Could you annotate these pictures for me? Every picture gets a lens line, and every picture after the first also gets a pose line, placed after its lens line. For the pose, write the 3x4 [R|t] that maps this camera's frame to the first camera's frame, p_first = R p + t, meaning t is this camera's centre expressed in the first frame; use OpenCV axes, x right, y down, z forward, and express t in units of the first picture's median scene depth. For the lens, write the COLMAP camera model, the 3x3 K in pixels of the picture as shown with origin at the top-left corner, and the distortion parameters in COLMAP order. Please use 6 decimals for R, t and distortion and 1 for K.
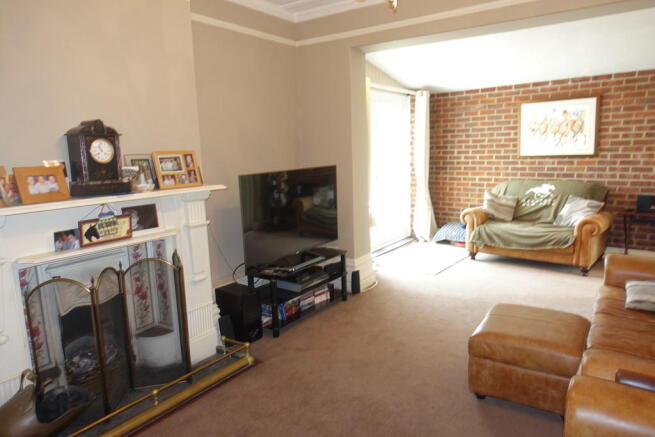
lens RADIAL K [[448.1, 0, 326.0], [0, 448.1, 217.9], [0, 0, 1]] dist [-0.005700, 0.004898]
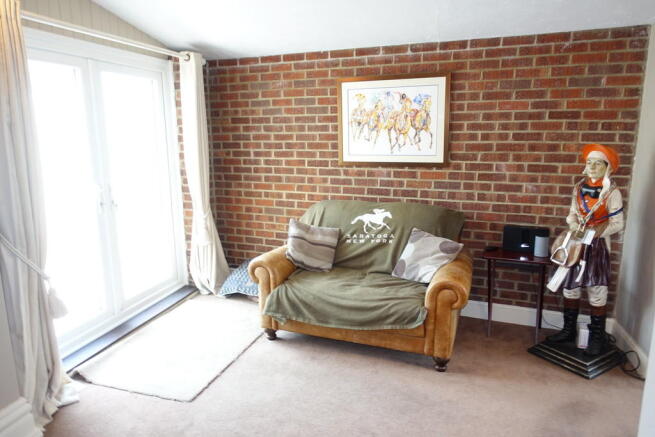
lens RADIAL K [[448.1, 0, 327.1], [0, 448.1, 217.0], [0, 0, 1]] dist [-0.005700, 0.004898]
pose [[0.942353, -0.041561, 0.332028, 0.202187], [0.031057, 0.998837, 0.036883, -0.087973], [-0.333175, -0.024445, 0.942548, 0.409888]]
